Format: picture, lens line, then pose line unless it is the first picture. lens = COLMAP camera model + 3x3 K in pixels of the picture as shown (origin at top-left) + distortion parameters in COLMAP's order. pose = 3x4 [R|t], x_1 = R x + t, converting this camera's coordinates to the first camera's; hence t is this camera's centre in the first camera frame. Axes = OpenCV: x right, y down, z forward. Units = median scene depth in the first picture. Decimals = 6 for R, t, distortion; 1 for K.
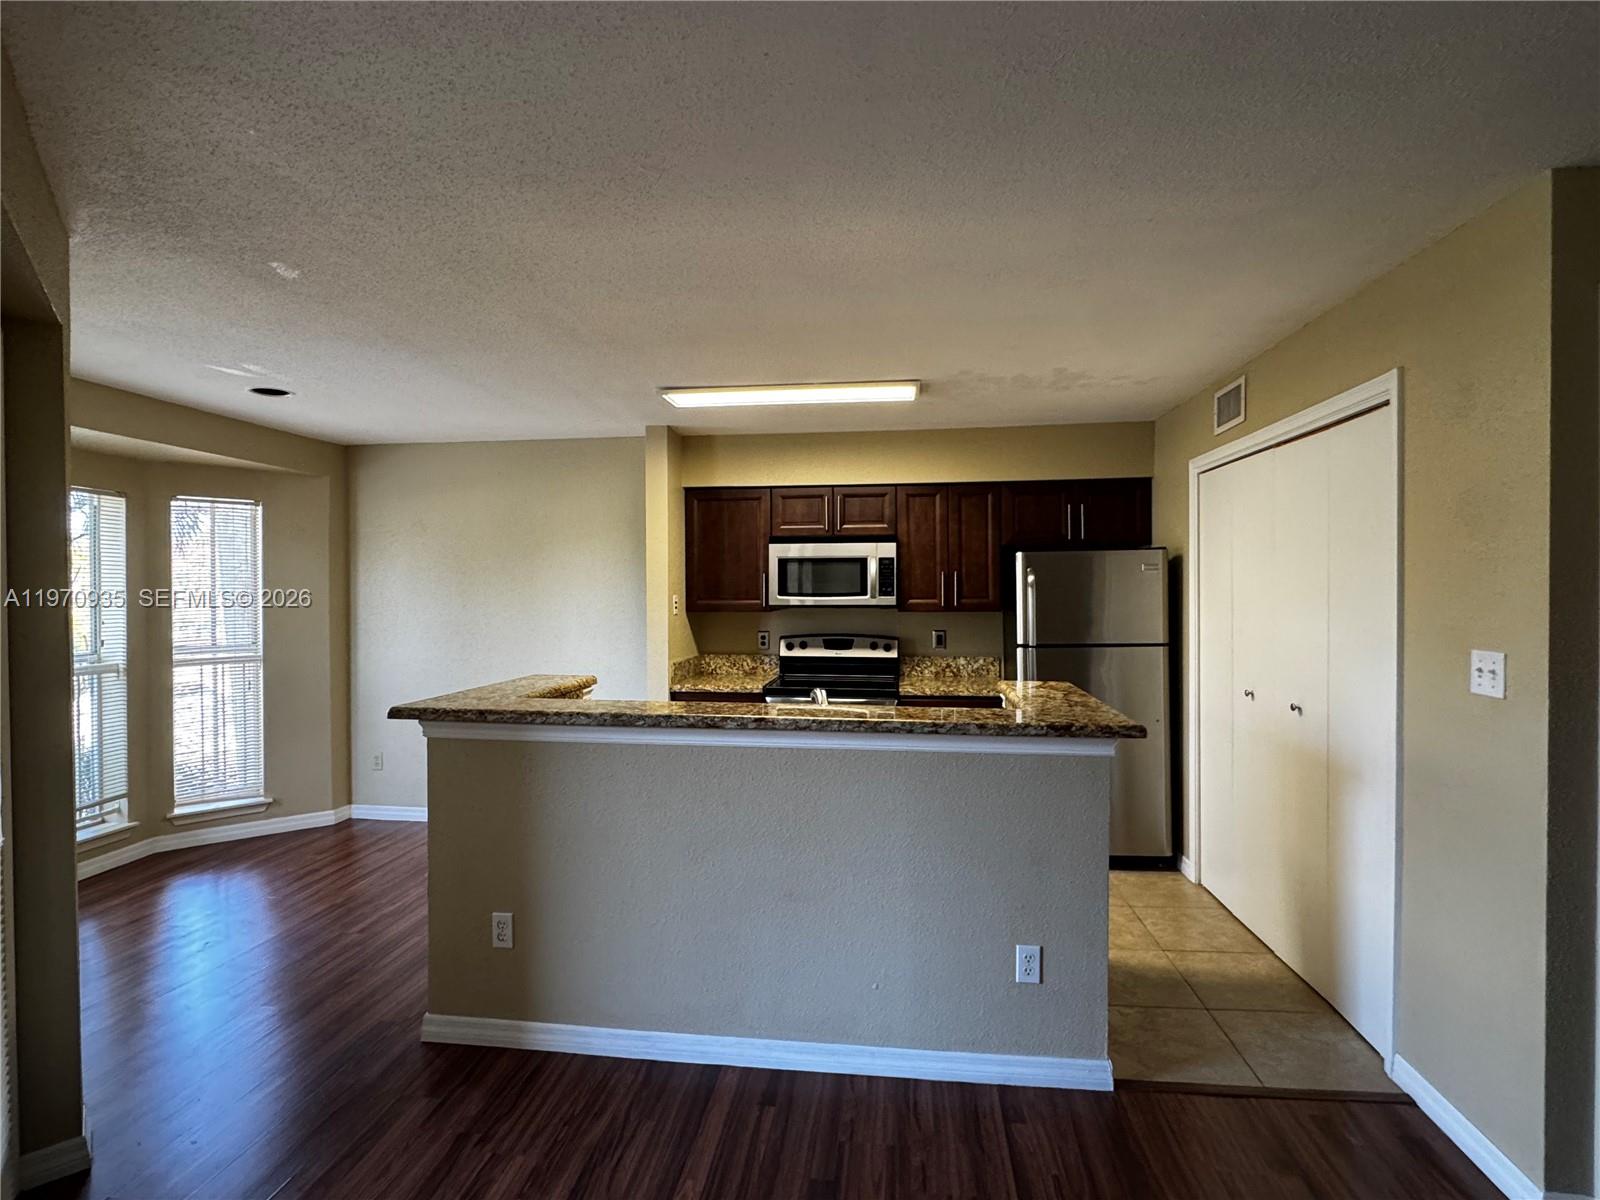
lens RADIAL K [[800.2, 0, 801.0], [0, 800.2, 605.3], [0, 0, 1]] dist [-0.003625, 0.000692]
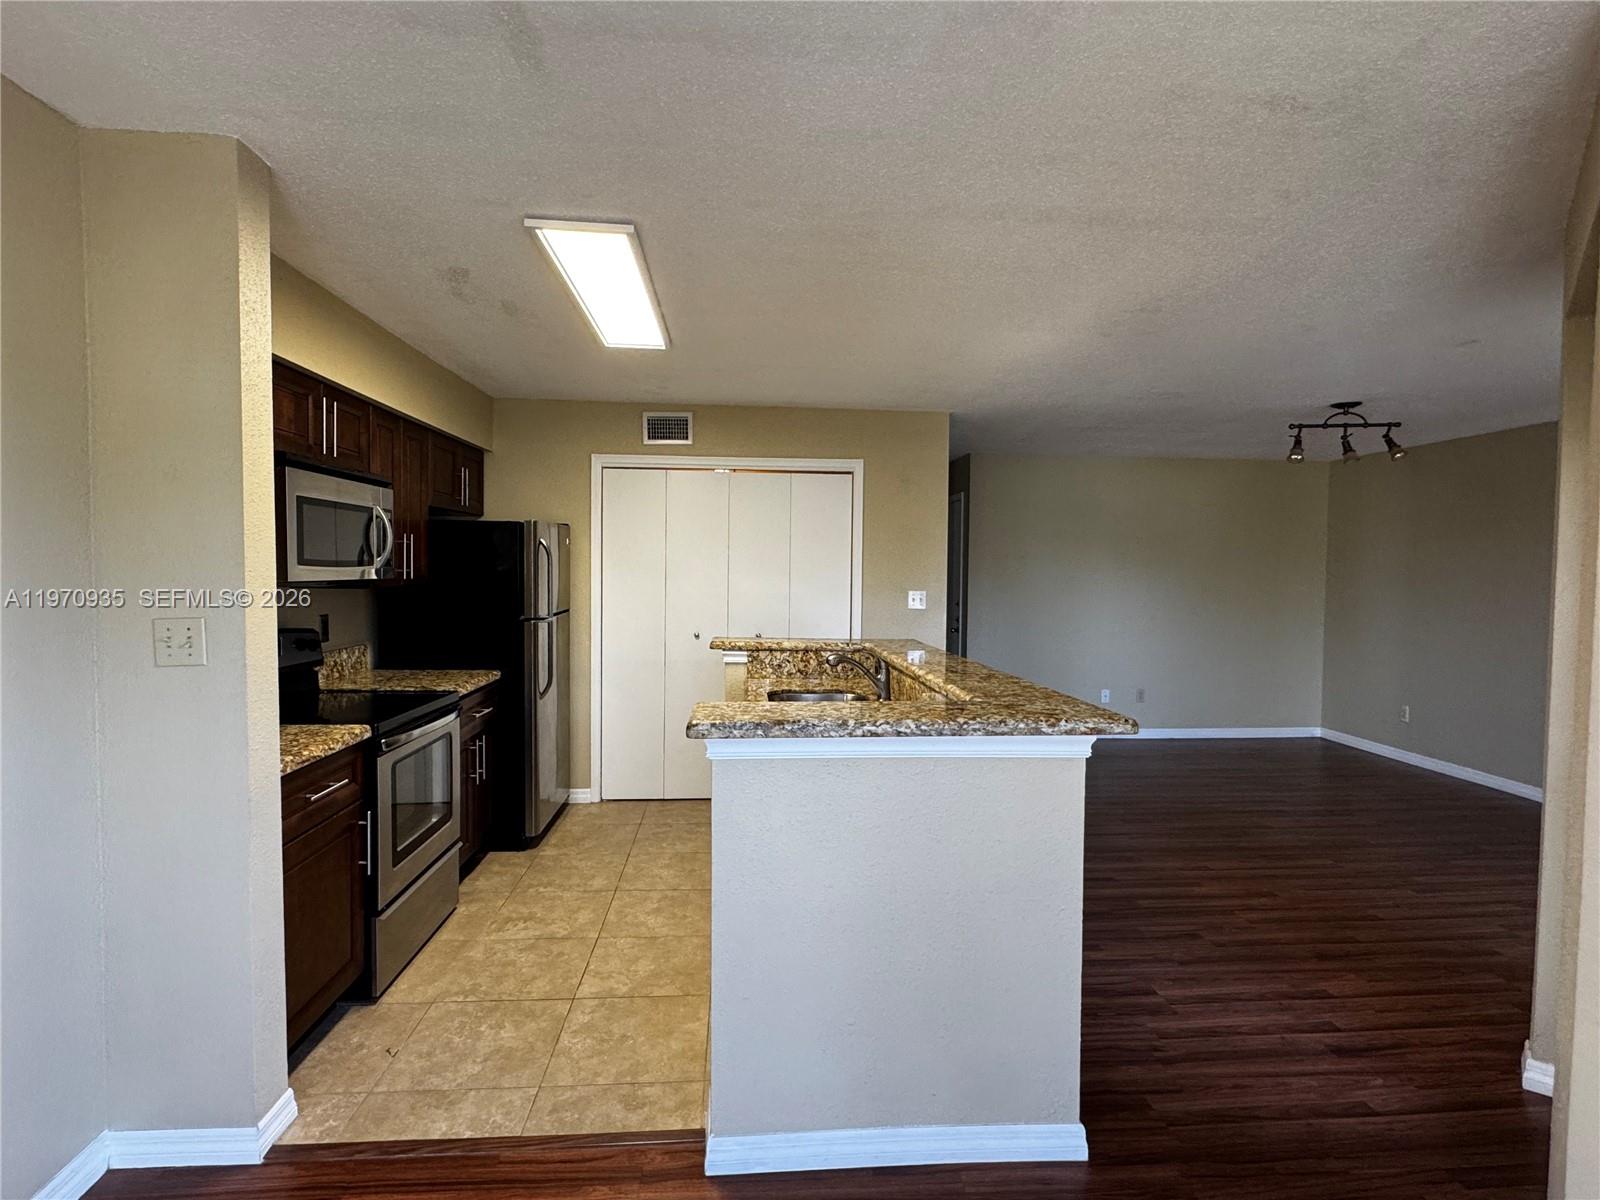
lens RADIAL K [[794.7, 0, 800.0], [0, 794.7, 600.0], [0, 0, 1]] dist [-0.003408, 0.000149]
pose [[-0.193992, -0.038989, 0.980228, -0.841381], [0.007196, 0.999126, 0.041165, -0.010541], [-0.980977, 0.015039, -0.193542, 1.039003]]
